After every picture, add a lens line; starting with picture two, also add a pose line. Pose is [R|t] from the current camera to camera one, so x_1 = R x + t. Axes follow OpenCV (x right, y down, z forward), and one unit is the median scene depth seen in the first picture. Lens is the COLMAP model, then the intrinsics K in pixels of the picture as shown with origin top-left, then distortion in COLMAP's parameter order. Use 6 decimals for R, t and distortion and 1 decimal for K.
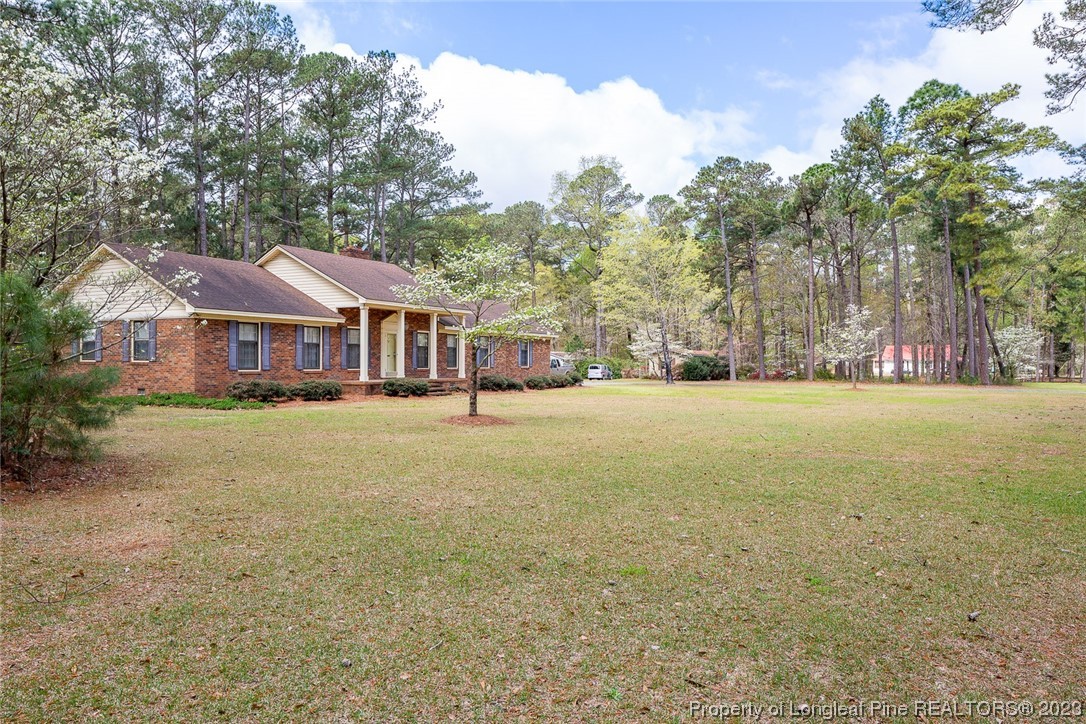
lens RADIAL K [[752.0, 0, 543.0], [0, 752.0, 362.0], [0, 0, 1]] dist [0.000796, 0.000246]
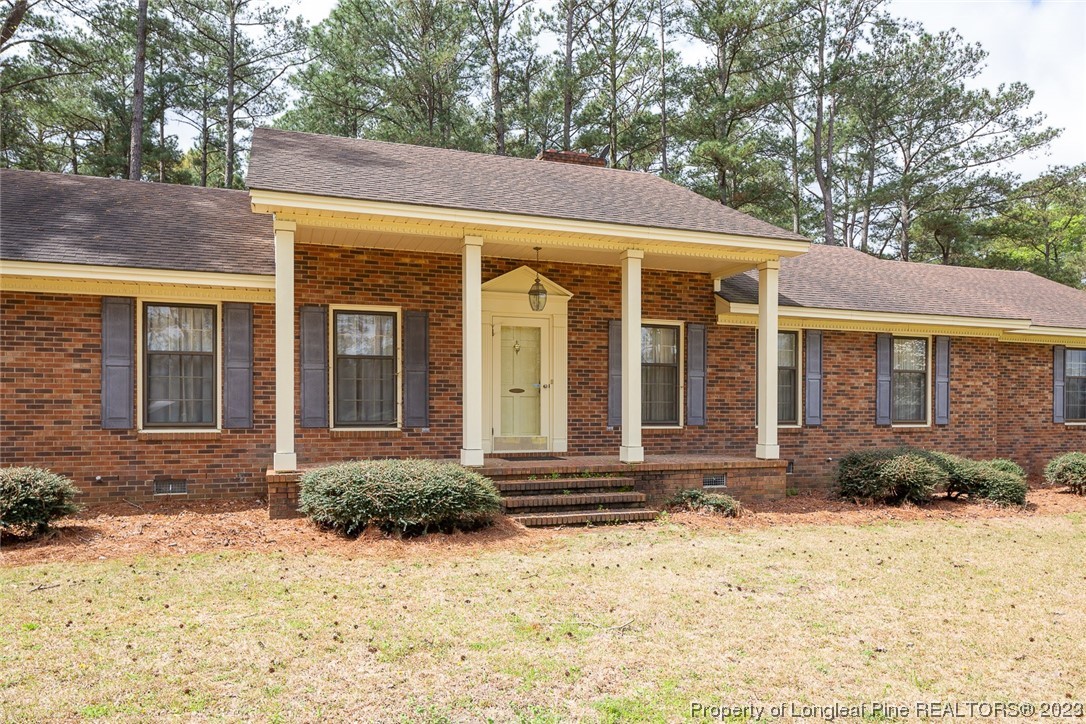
lens RADIAL K [[739.3, 0, 542.6], [0, 739.3, 408.4], [0, 0, 1]] dist [0.000038, 0.000145]
pose [[0.740259, -0.000205, -0.672322, 0.032553], [-0.001895, 0.999995, -0.002391, 0.000823], [0.672319, 0.003044, 0.740255, 0.704546]]
